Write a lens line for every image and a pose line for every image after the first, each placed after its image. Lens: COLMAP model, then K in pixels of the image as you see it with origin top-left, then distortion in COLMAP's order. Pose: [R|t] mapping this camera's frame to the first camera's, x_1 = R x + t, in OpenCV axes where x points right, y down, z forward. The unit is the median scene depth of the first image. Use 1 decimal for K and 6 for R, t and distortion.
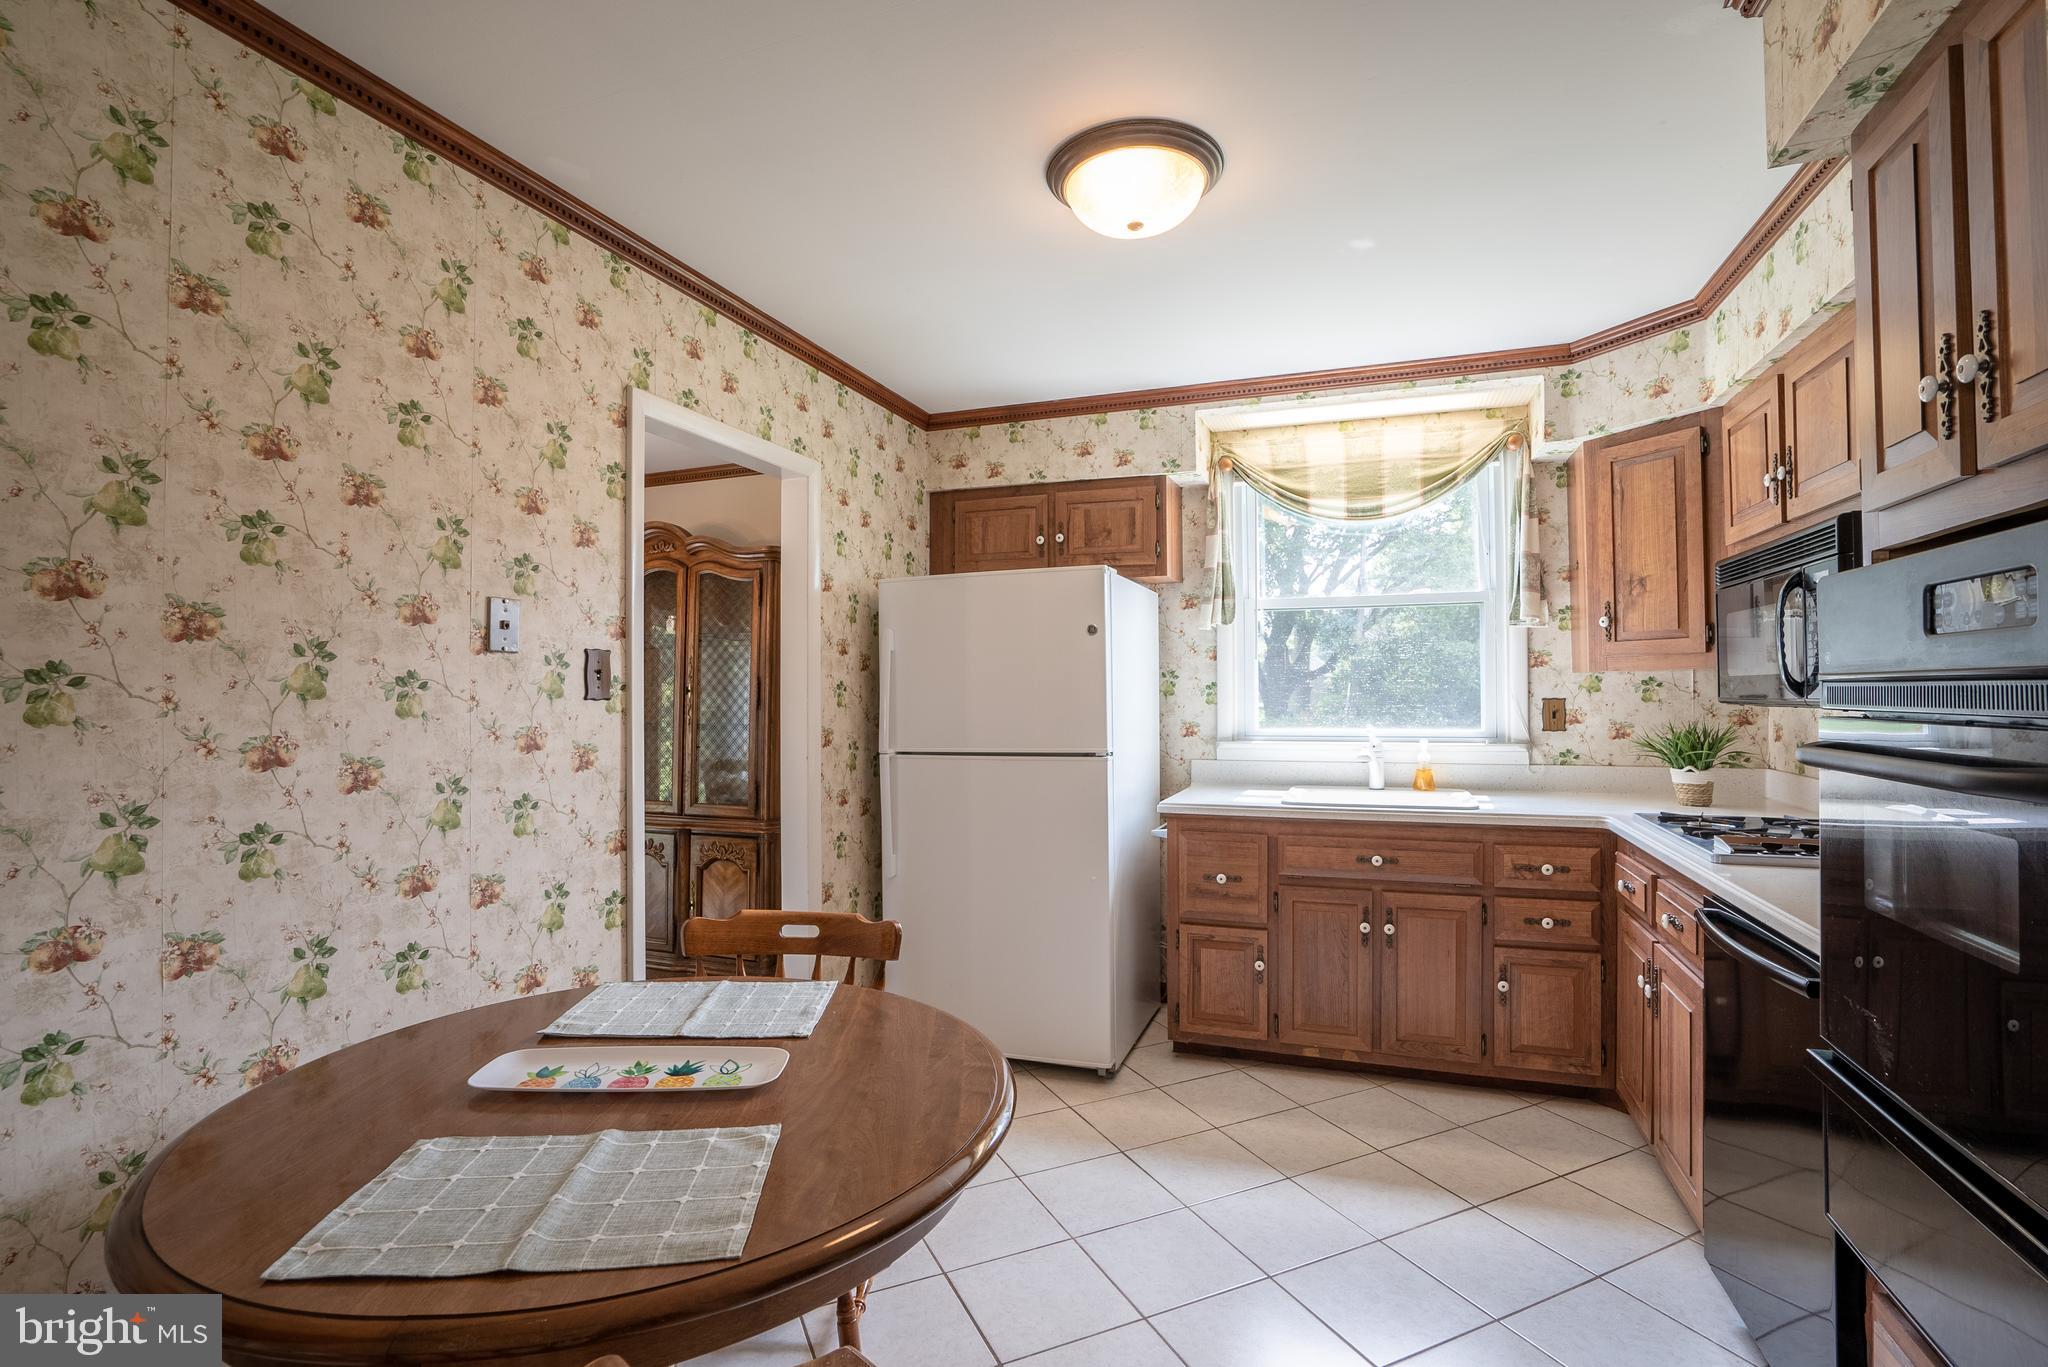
lens RADIAL K [[949.6, 0, 1023.8], [0, 949.6, 686.1], [0, 0, 1]] dist [-0.058146, 0.021542]
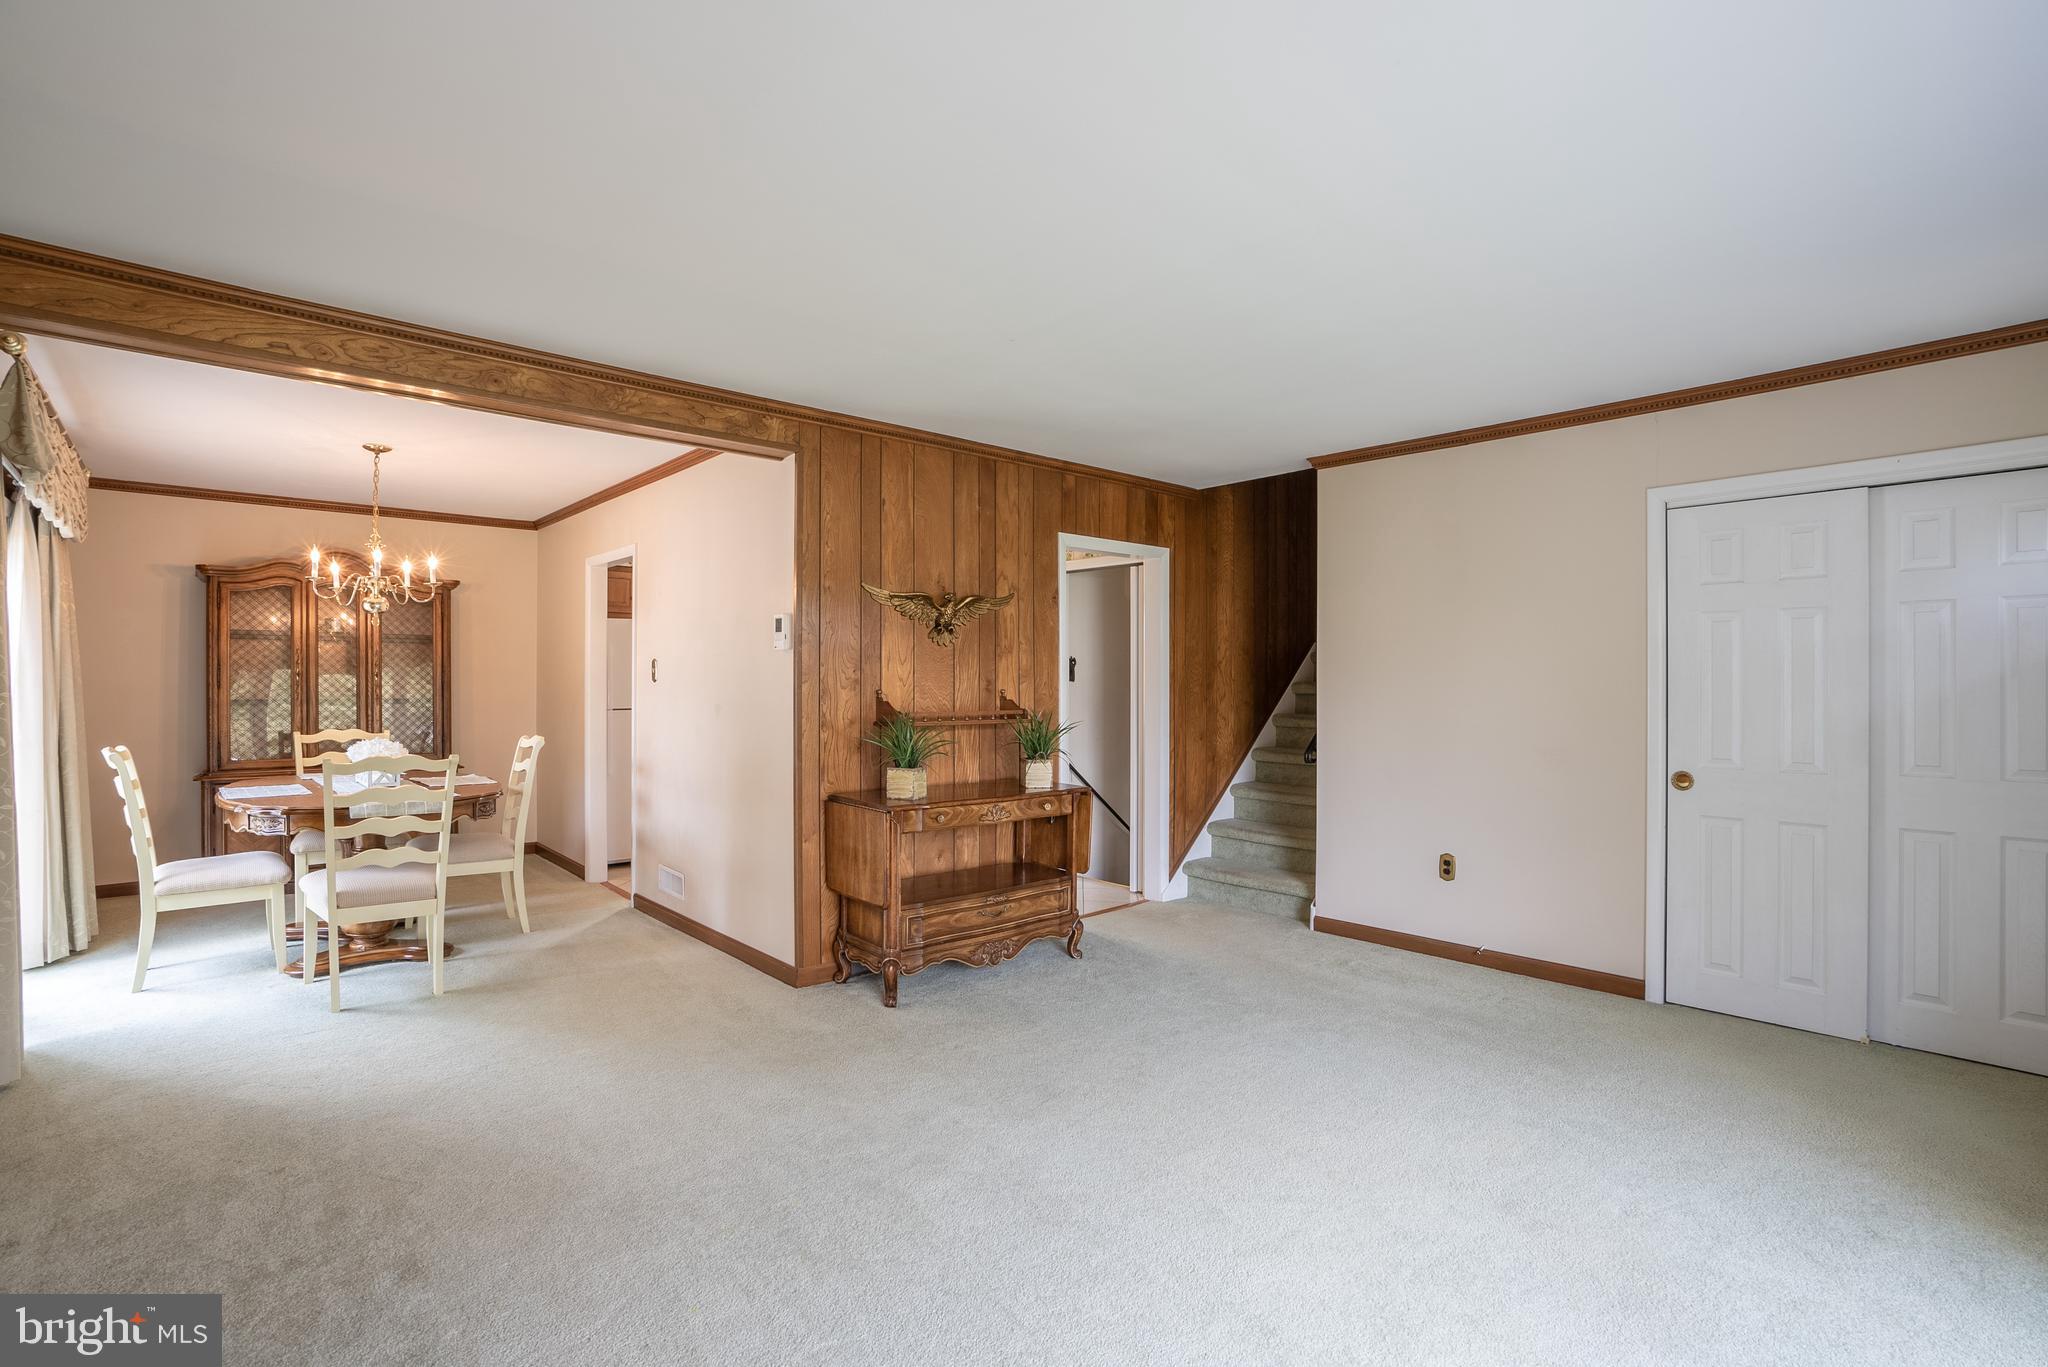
lens RADIAL K [[949.6, 0, 1026.2], [0, 949.6, 685.7], [0, 0, 1]] dist [-0.058146, 0.021542]
pose [[0.465896, 0.002775, 0.884835, -1.476023], [-0.013229, 0.999905, 0.003829, 0.003659], [-0.884740, -0.013490, 0.465889, -0.648831]]
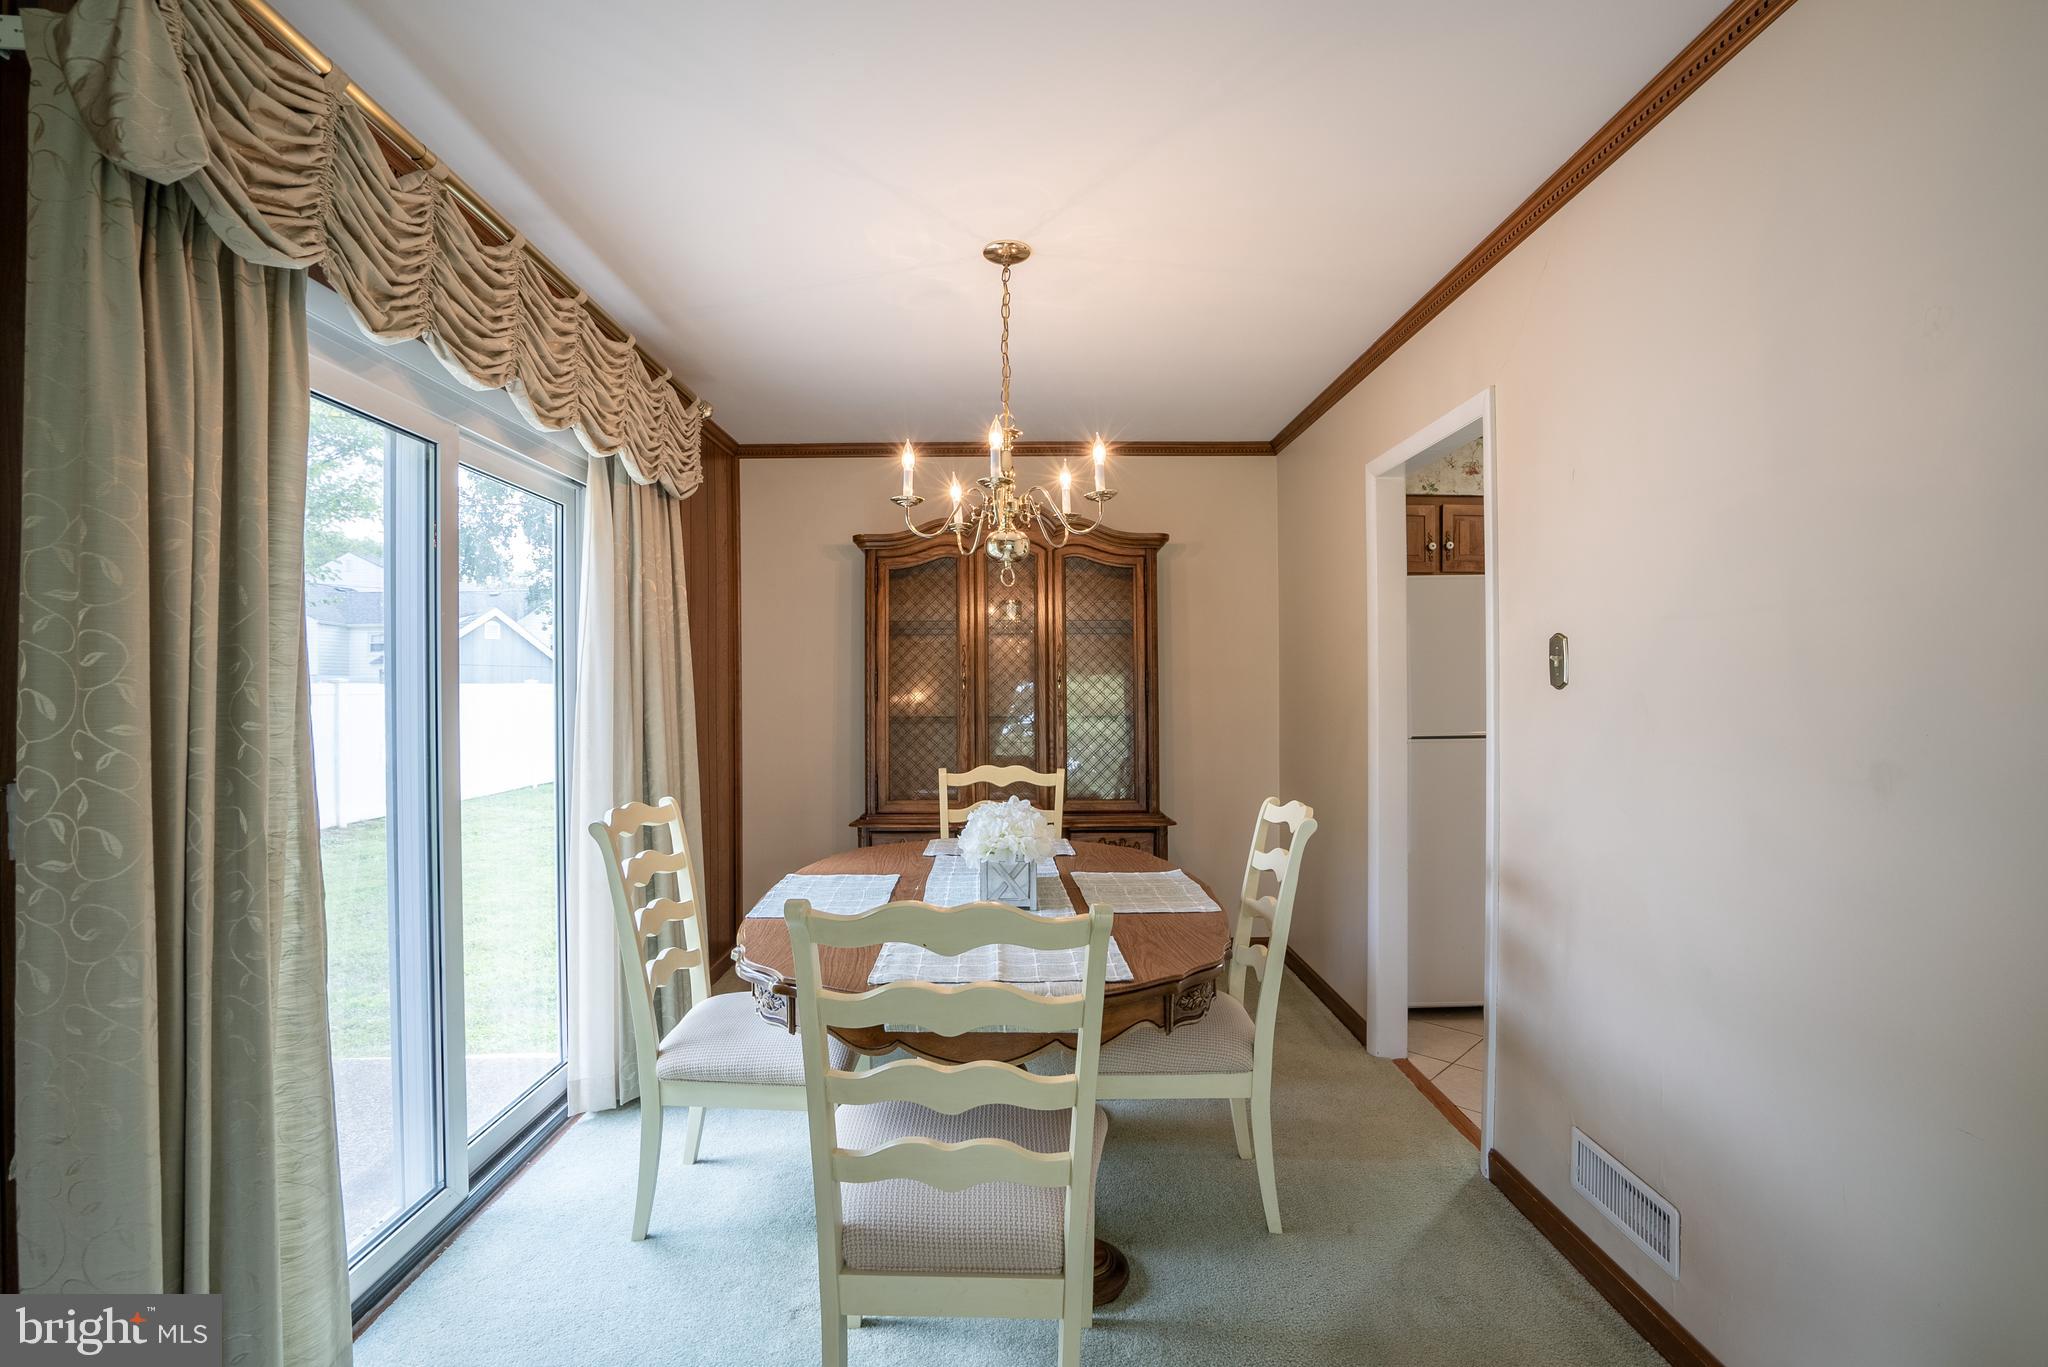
lens RADIAL K [[949.6, 0, 1019.5], [0, 949.6, 685.1], [0, 0, 1]] dist [-0.058146, 0.021542]
pose [[0.937244, 0.001346, 0.348671, -0.952476], [-0.002046, 0.999997, 0.001639, 0.009756], [-0.348668, -0.002250, 0.937244, 0.159628]]
